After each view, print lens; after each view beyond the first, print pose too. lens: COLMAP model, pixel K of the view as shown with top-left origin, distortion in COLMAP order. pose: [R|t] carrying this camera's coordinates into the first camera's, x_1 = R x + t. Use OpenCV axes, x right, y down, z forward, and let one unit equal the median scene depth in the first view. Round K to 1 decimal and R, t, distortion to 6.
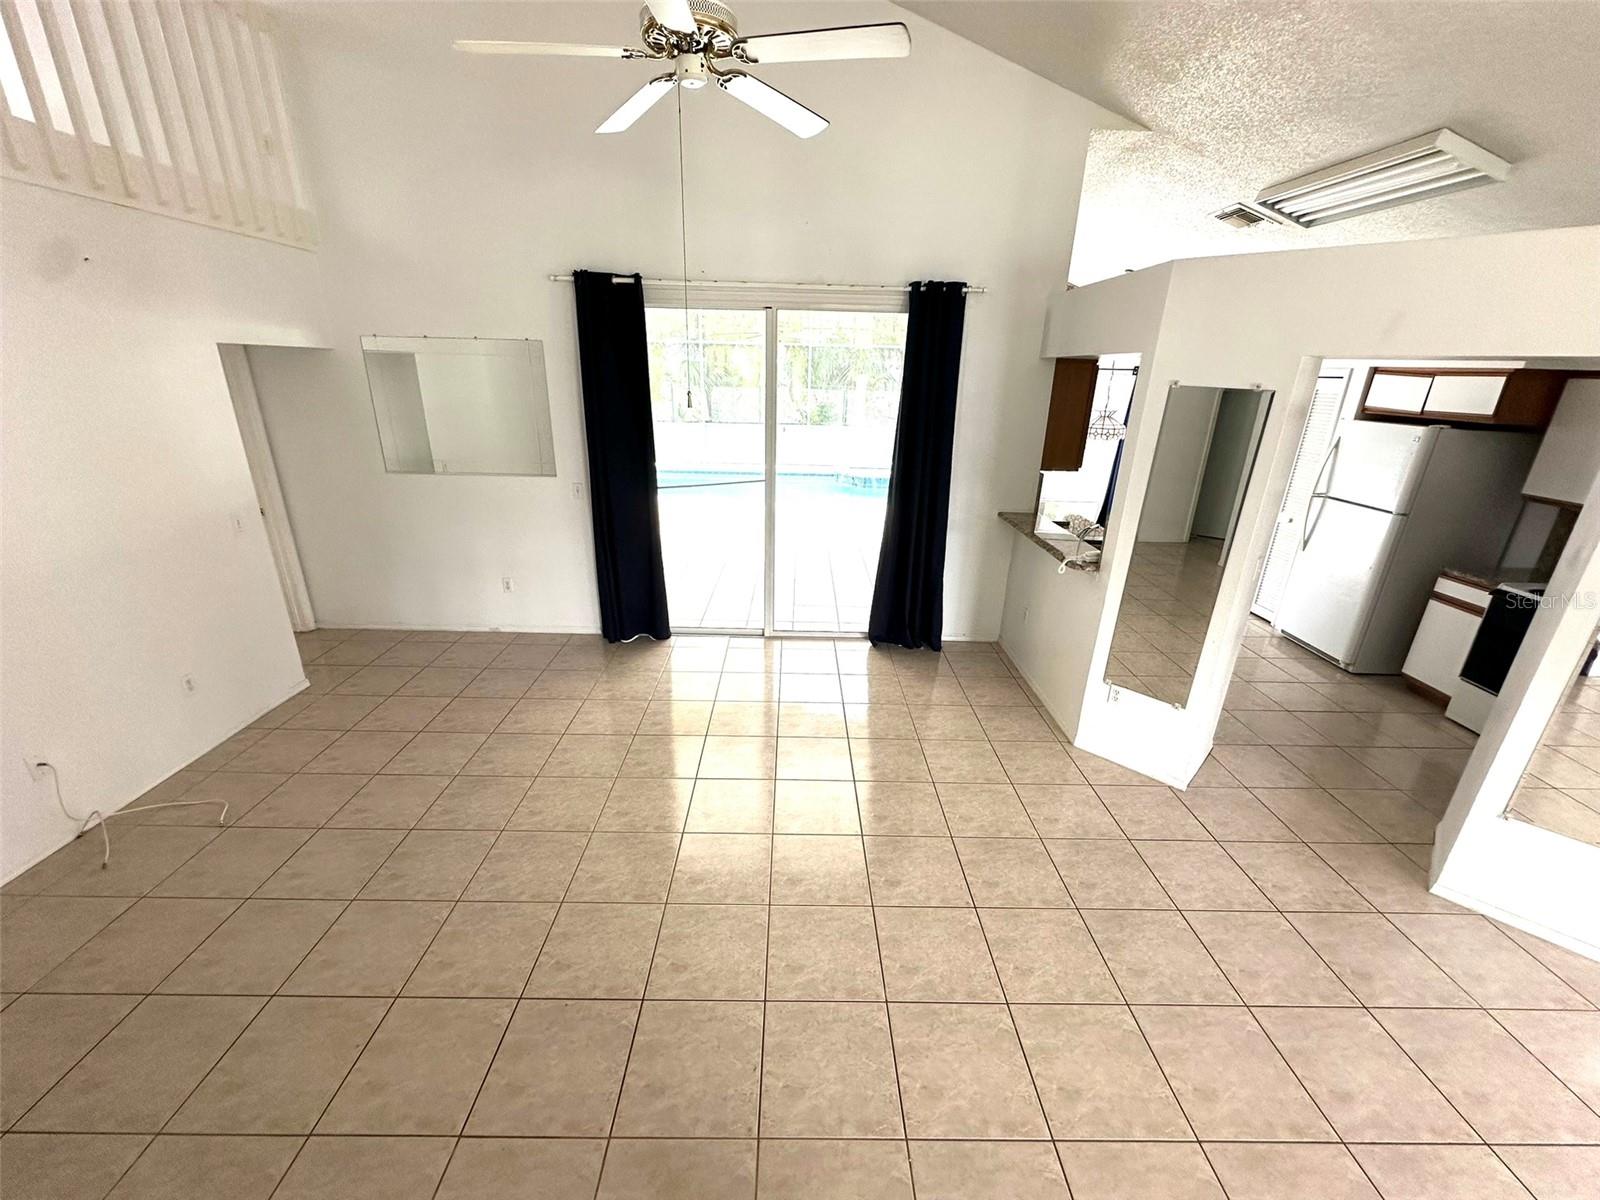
lens RADIAL K [[641.7, 0, 794.7], [0, 641.7, 600.6], [0, 0, 1]] dist [-0.001026, 0.000012]
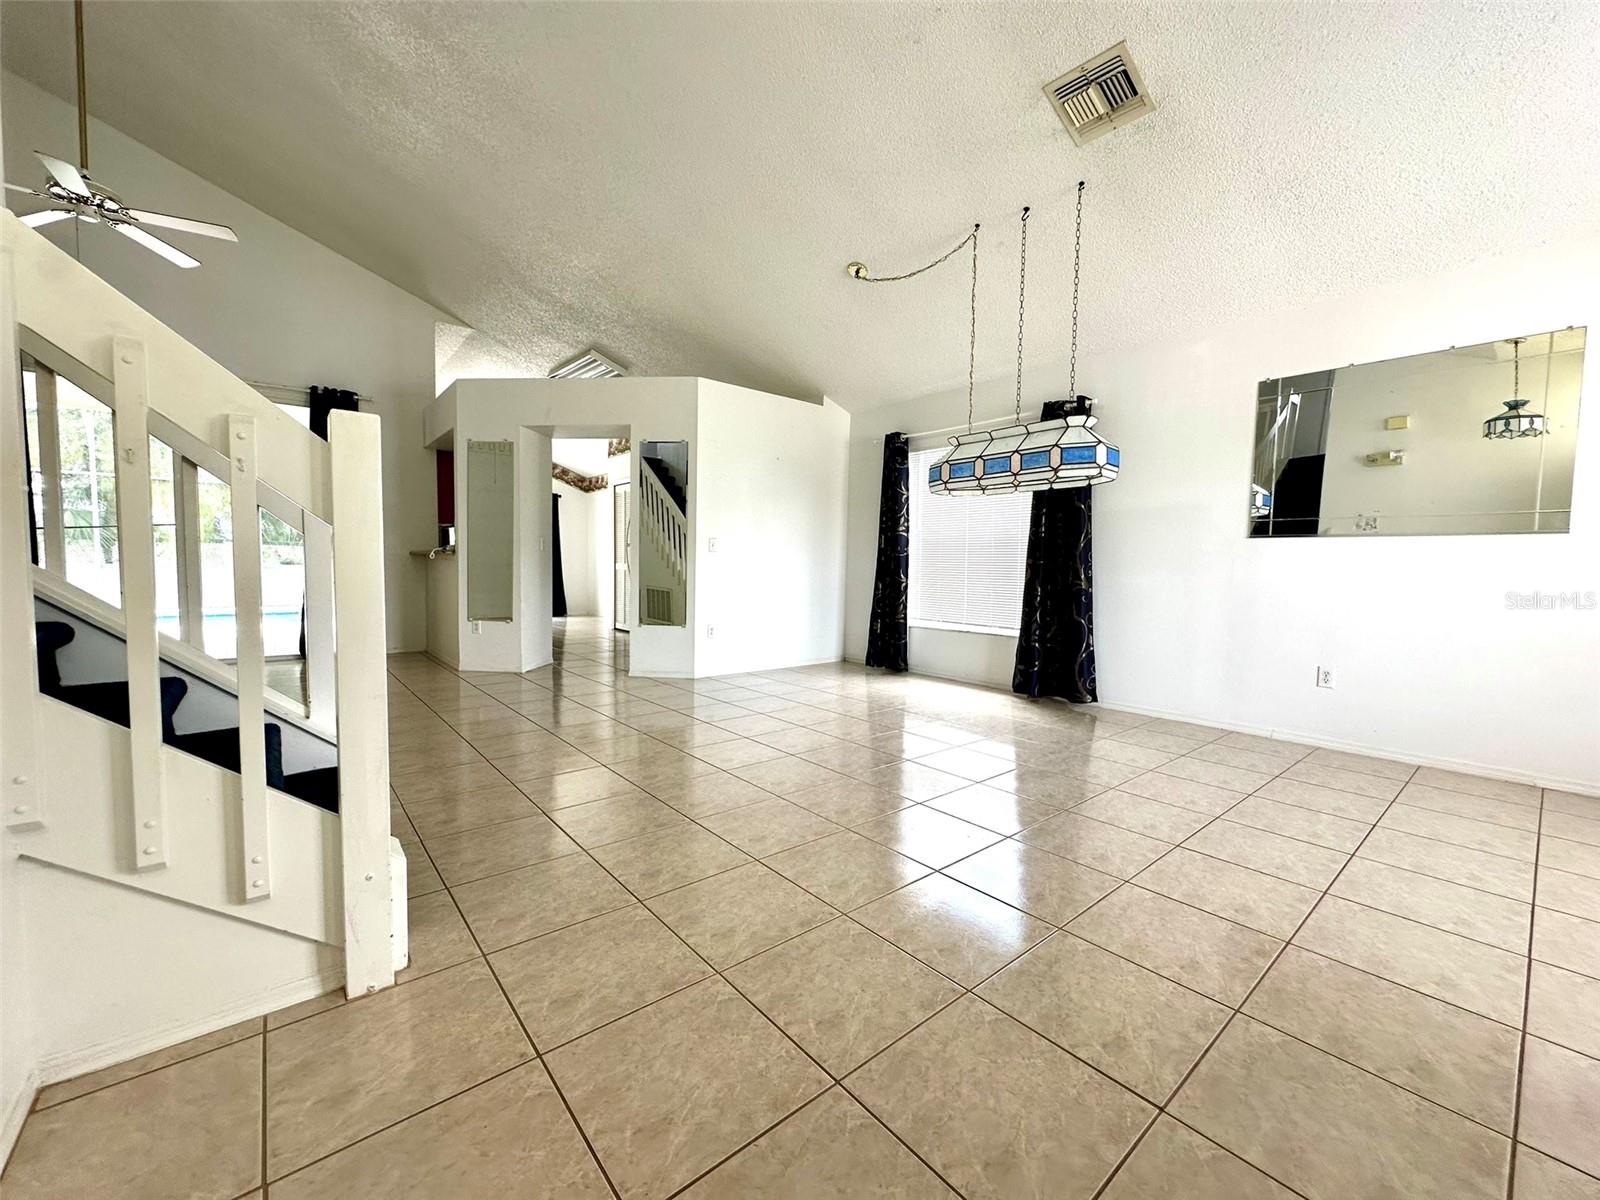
lens RADIAL K [[641.7, 0, 794.7], [0, 641.7, 600.6], [0, 0, 1]] dist [-0.001026, 0.000012]
pose [[0.769877, -0.048694, 0.636332, 0.080244], [0.220346, 0.956051, -0.193429, 0.468058], [-0.598946, 0.289130, 0.746771, -0.569560]]
